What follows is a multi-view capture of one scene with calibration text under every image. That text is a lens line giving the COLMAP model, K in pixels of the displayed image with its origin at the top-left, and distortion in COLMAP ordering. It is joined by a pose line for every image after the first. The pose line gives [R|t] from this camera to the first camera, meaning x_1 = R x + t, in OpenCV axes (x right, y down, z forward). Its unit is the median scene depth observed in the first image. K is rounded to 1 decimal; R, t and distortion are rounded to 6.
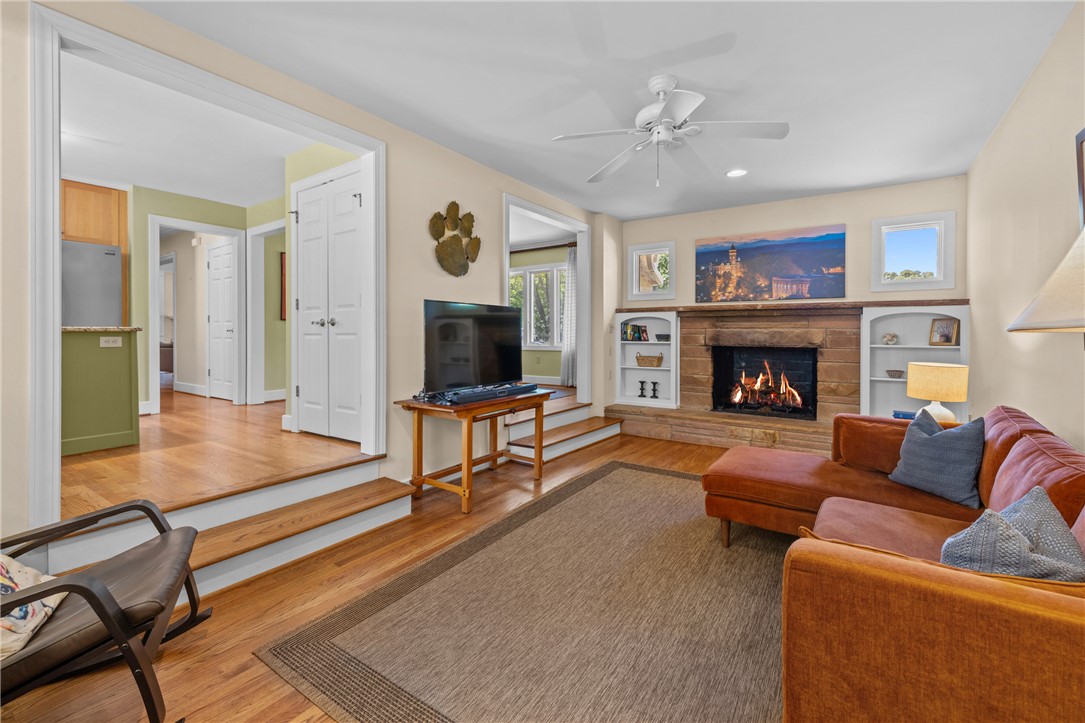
lens RADIAL K [[467.1, 0, 543.9], [0, 467.1, 335.7], [0, 0, 1]] dist [-0.001438, -0.000024]
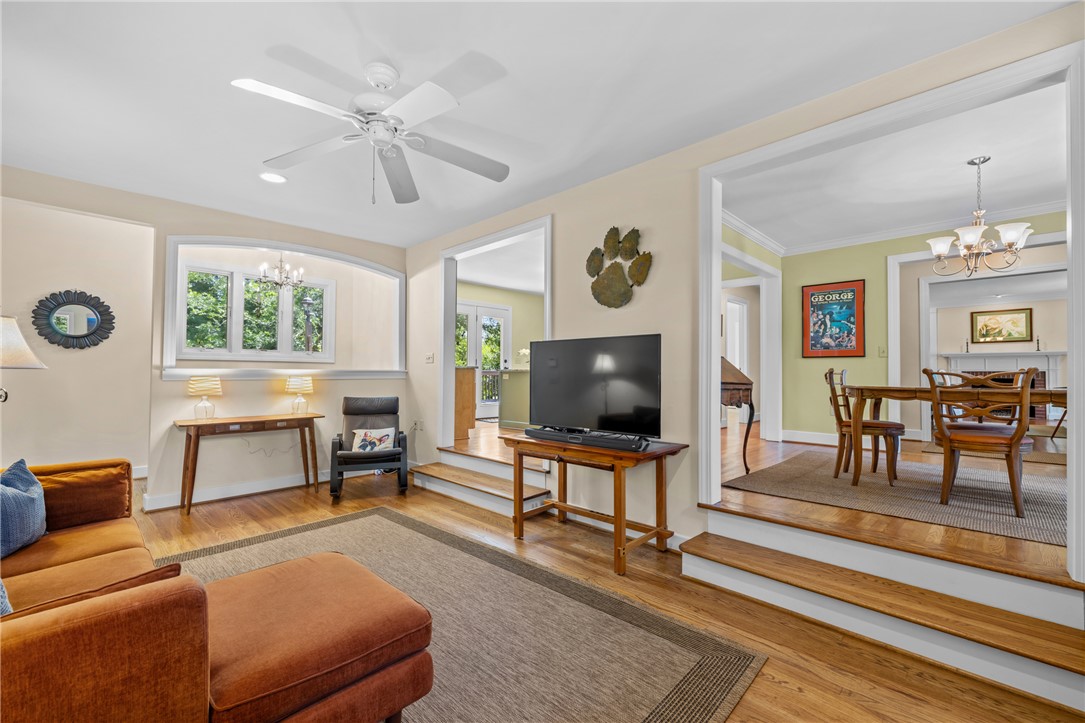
lens RADIAL K [[458.8, 0, 532.0], [0, 458.8, 360.9], [0, 0, 1]] dist [-0.001310, -0.000233]
pose [[-0.183370, -0.023559, -0.982762, 0.507067], [-0.009228, 0.999710, -0.022243, -0.001946], [0.983001, 0.004990, -0.183534, 0.709929]]
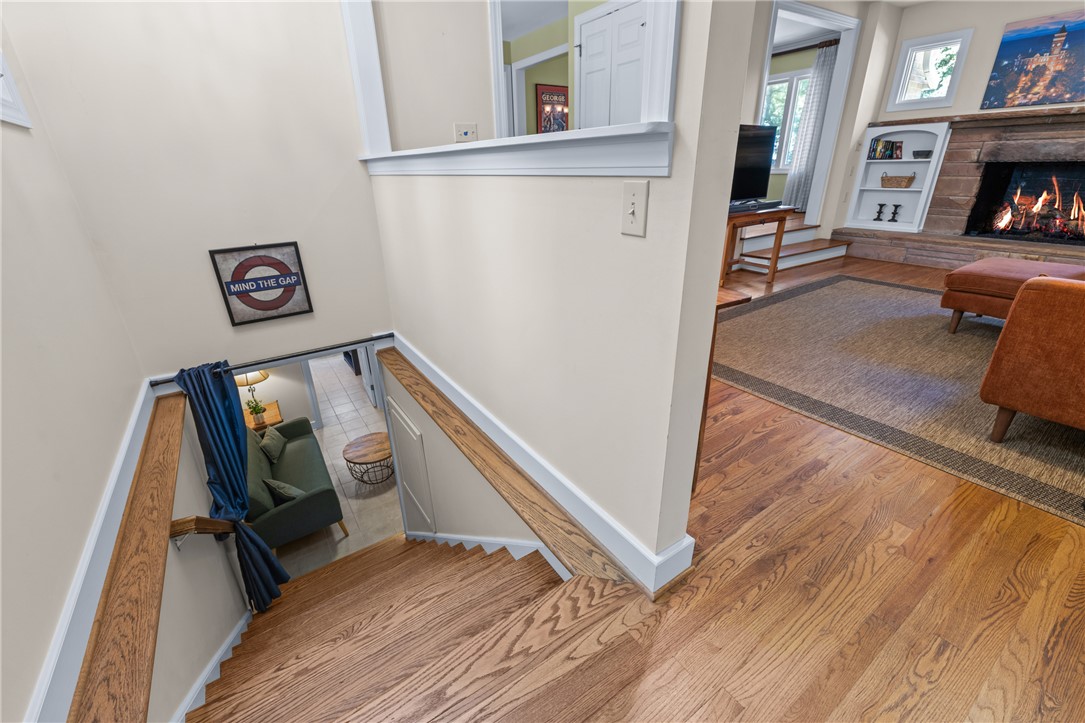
lens RADIAL K [[458.8, 0, 532.0], [0, 458.8, 360.9], [0, 0, 1]] dist [-0.001310, -0.000233]
pose [[0.928298, 0.123978, -0.350560, -0.102689], [0.023732, 0.921102, 0.388596, 0.010688], [0.371080, -0.369053, 0.852115, -0.234847]]
